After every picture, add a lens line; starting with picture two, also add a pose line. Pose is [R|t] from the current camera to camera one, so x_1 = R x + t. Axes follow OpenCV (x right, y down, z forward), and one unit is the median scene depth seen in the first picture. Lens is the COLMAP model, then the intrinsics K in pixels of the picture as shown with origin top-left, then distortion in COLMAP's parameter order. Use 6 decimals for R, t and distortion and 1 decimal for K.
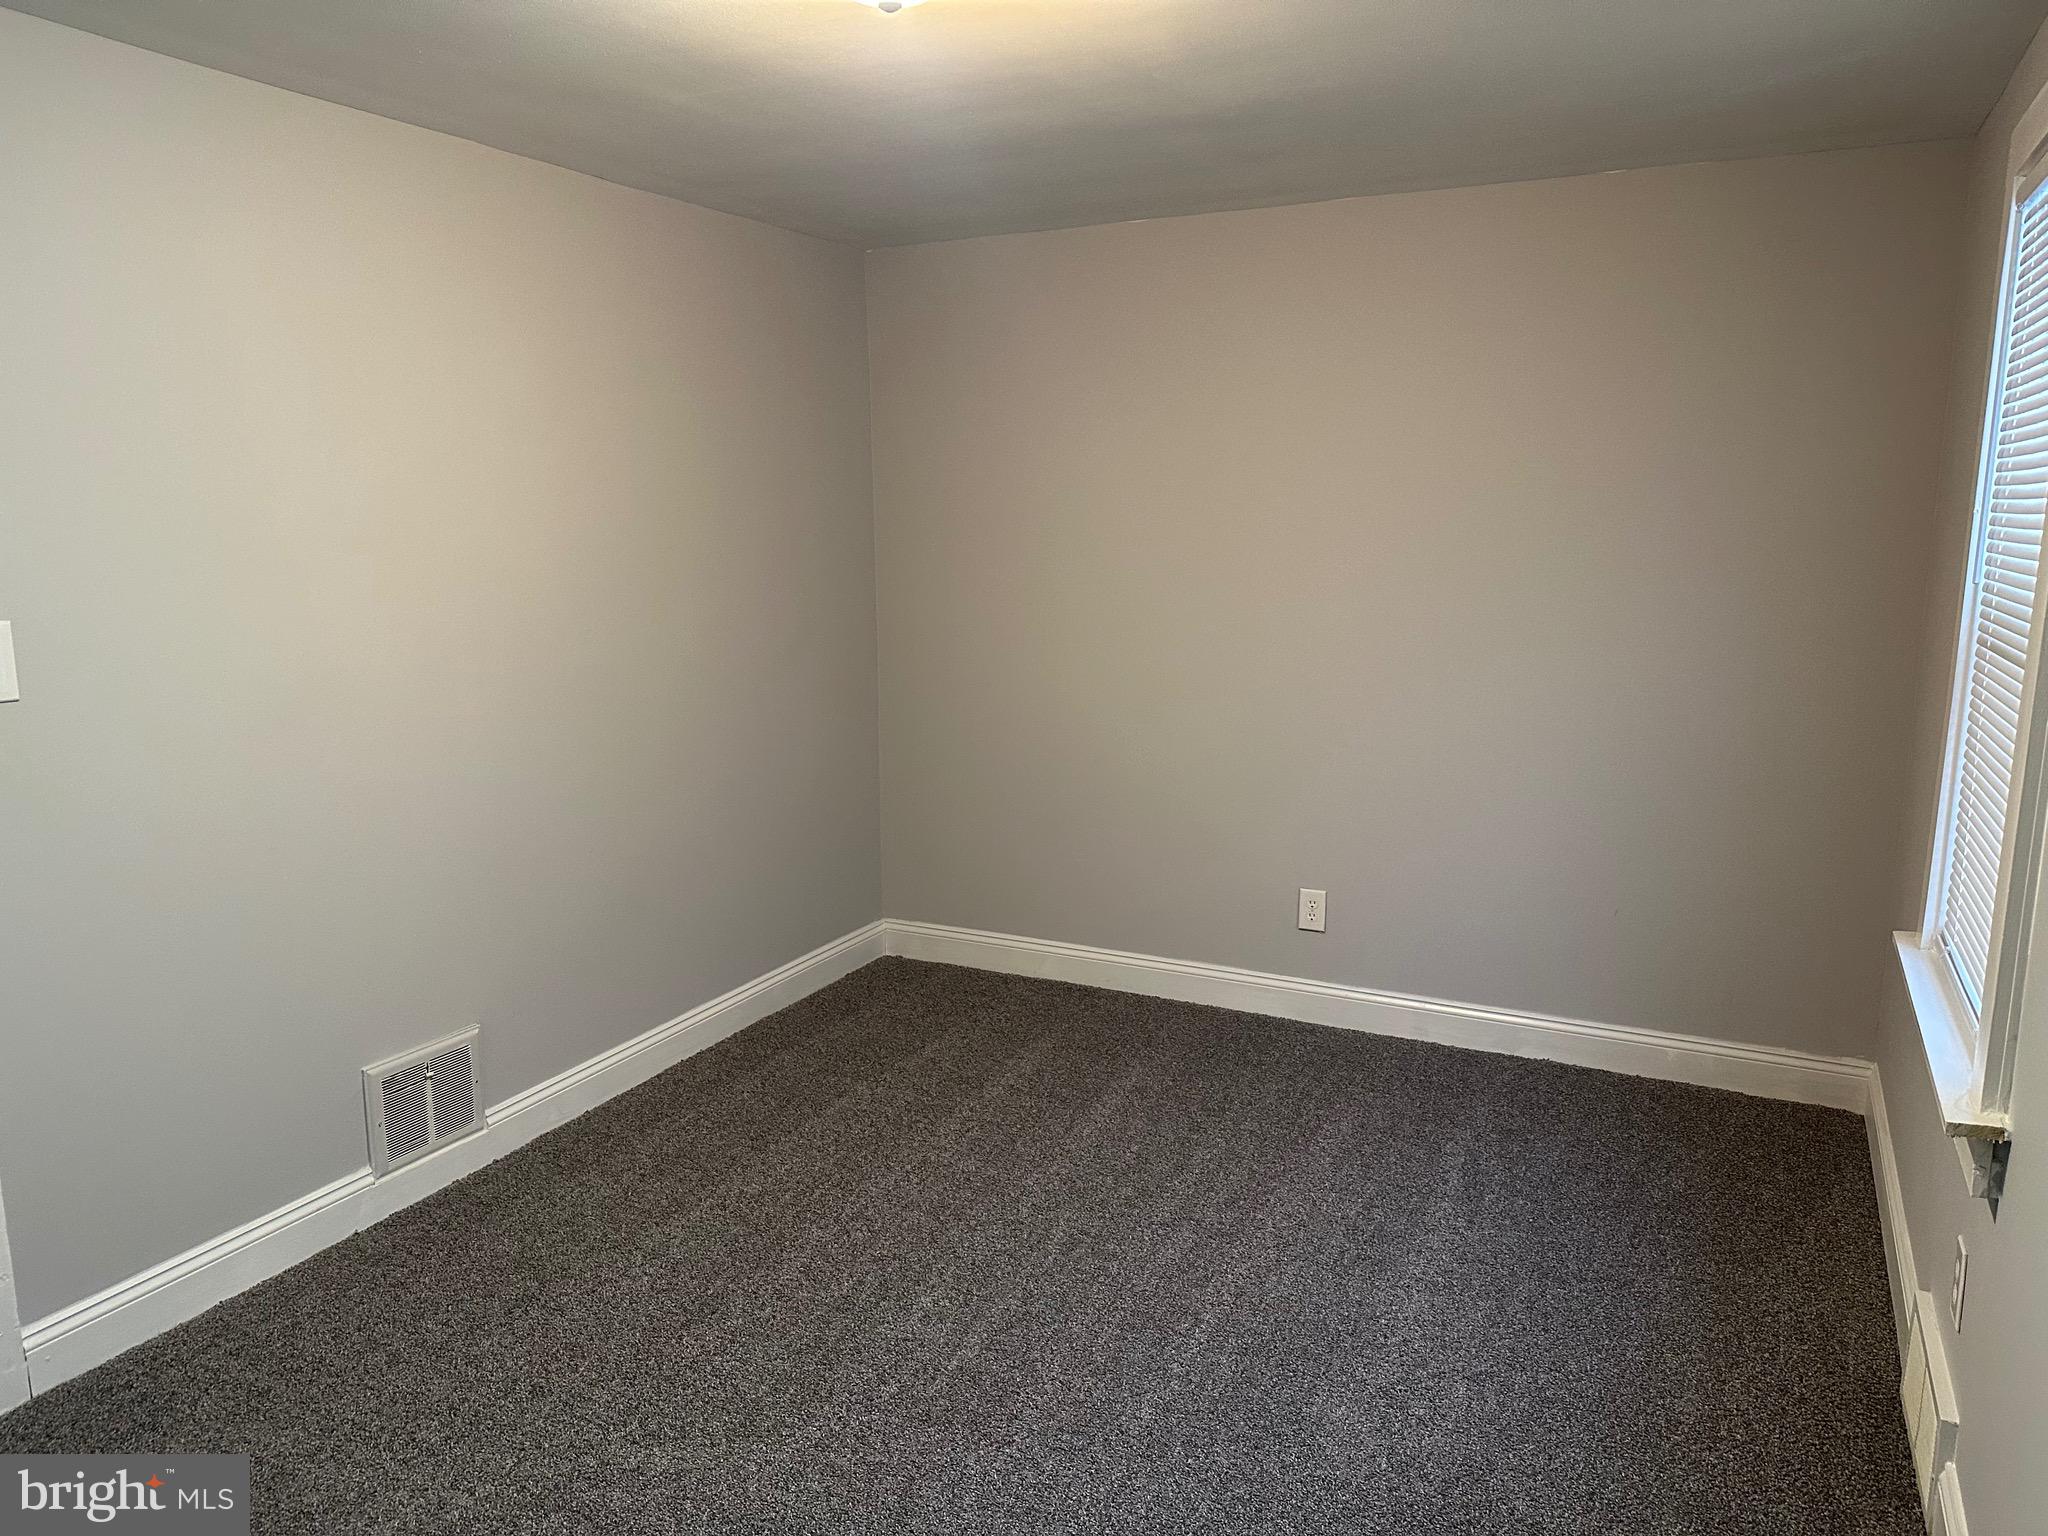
lens RADIAL K [[1436.1, 0, 1023.5], [0, 1436.1, 768.8], [0, 0, 1]] dist [0.051530, -0.041036]
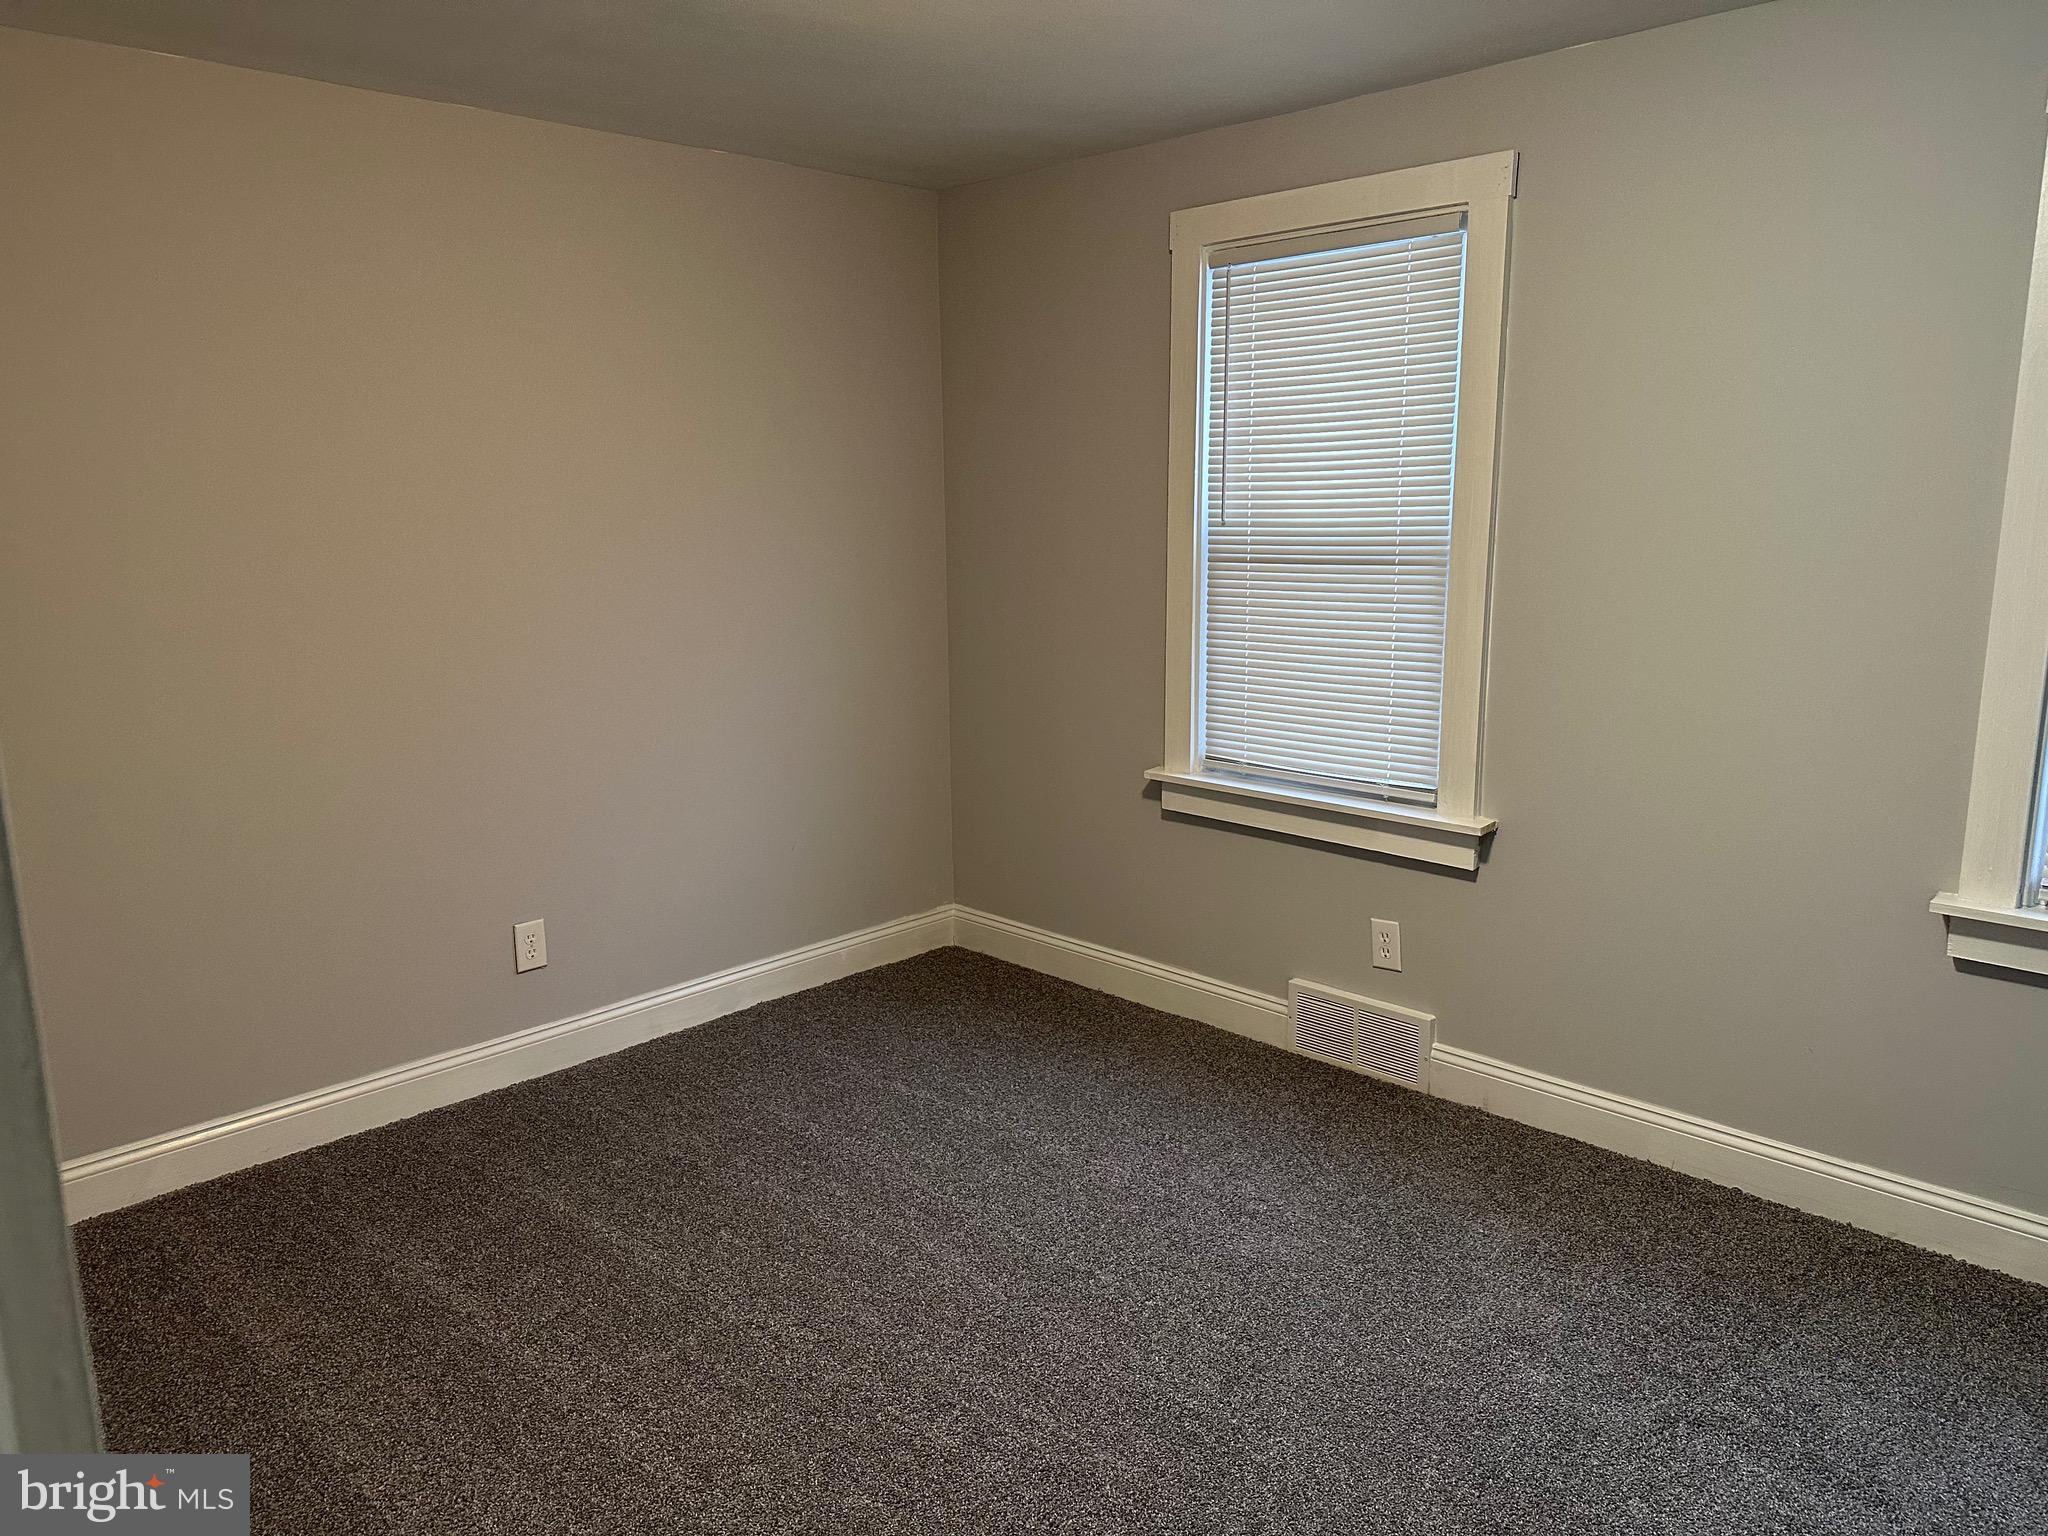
lens RADIAL K [[1436.1, 0, 1028.1], [0, 1436.1, 754.6], [0, 0, 1]] dist [0.051530, -0.041036]
pose [[0.276896, -0.175432, 0.944750, -0.553997], [0.171839, 0.976384, 0.130942, -0.081391], [-0.945410, 0.126088, 0.300503, 0.483285]]
